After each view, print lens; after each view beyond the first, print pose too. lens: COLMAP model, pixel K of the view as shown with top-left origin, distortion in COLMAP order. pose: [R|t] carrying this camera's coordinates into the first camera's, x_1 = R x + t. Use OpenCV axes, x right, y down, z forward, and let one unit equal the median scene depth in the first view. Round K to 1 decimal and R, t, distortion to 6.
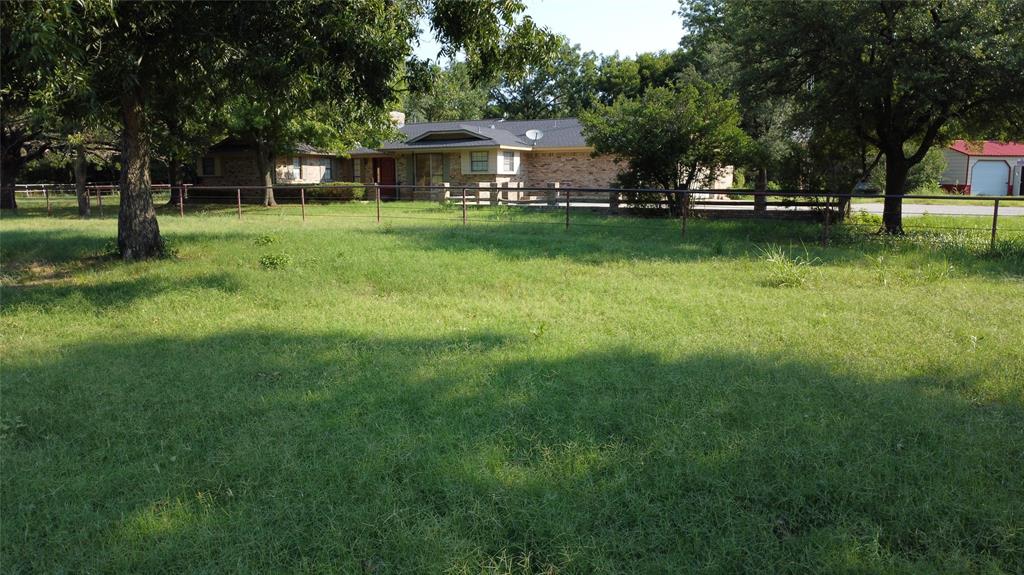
lens RADIAL K [[720.4, 0, 512.8], [0, 720.4, 290.8], [0, 0, 1]] dist [-0.003286, -0.001634]
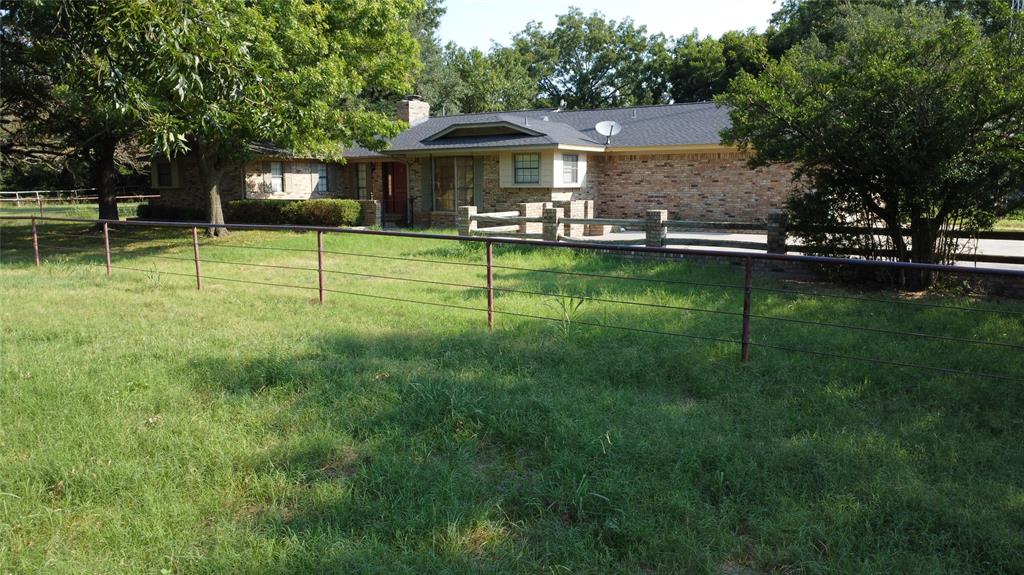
lens RADIAL K [[720.4, 0, 510.7], [0, 720.4, 286.1], [0, 0, 1]] dist [-0.003286, -0.001634]
pose [[0.997599, 0.007557, -0.068840, -0.012148], [-0.007902, 0.999958, -0.004737, -0.057210], [0.068801, 0.005269, 0.997616, 0.282603]]
